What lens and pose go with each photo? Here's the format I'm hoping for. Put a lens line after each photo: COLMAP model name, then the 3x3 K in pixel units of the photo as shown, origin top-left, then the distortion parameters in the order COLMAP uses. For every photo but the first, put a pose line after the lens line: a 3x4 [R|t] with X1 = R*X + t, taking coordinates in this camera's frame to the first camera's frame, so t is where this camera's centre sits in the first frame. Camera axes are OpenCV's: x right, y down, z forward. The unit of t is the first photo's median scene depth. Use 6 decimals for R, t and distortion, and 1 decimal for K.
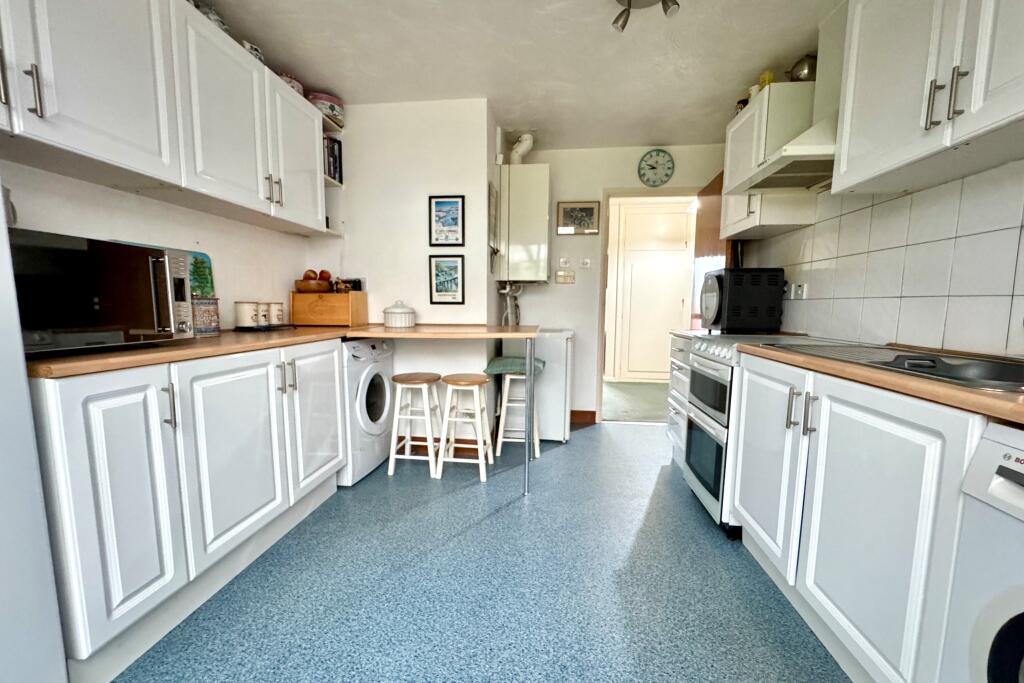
lens RADIAL K [[408.7, 0, 512.0], [0, 408.7, 341.5], [0, 0, 1]] dist [0.000814, 0.000060]
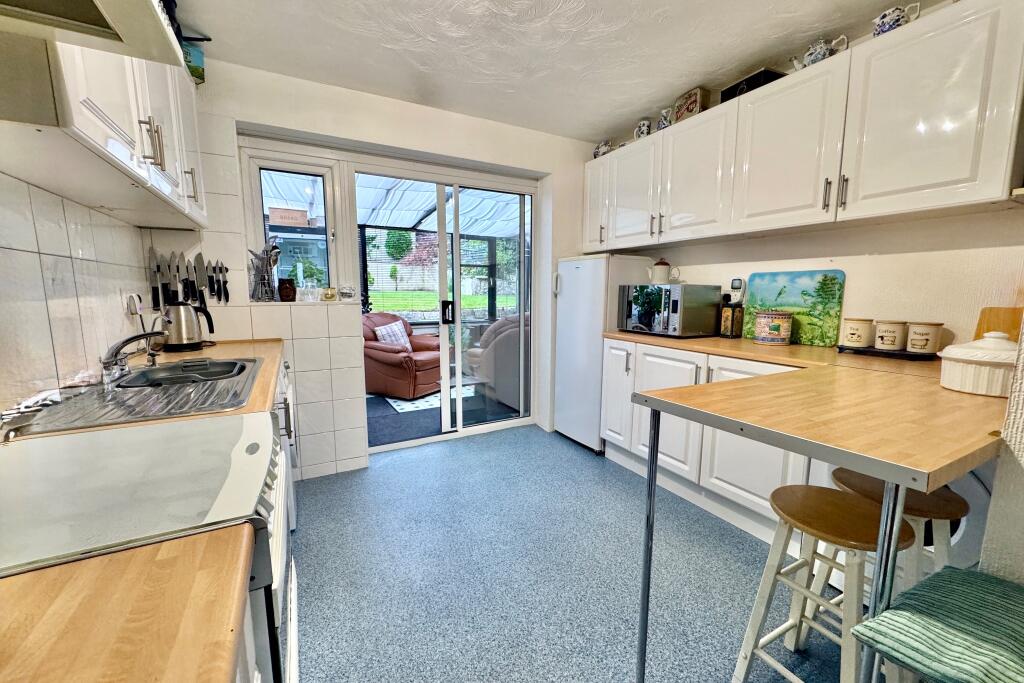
lens RADIAL K [[408.7, 0, 512.0], [0, 408.7, 341.5], [0, 0, 1]] dist [0.000814, 0.000060]
pose [[-0.826967, 0.065950, -0.558369, 0.500286], [-0.056638, 0.978274, 0.199429, -0.196352], [0.559390, 0.196546, -0.805265, 1.391711]]
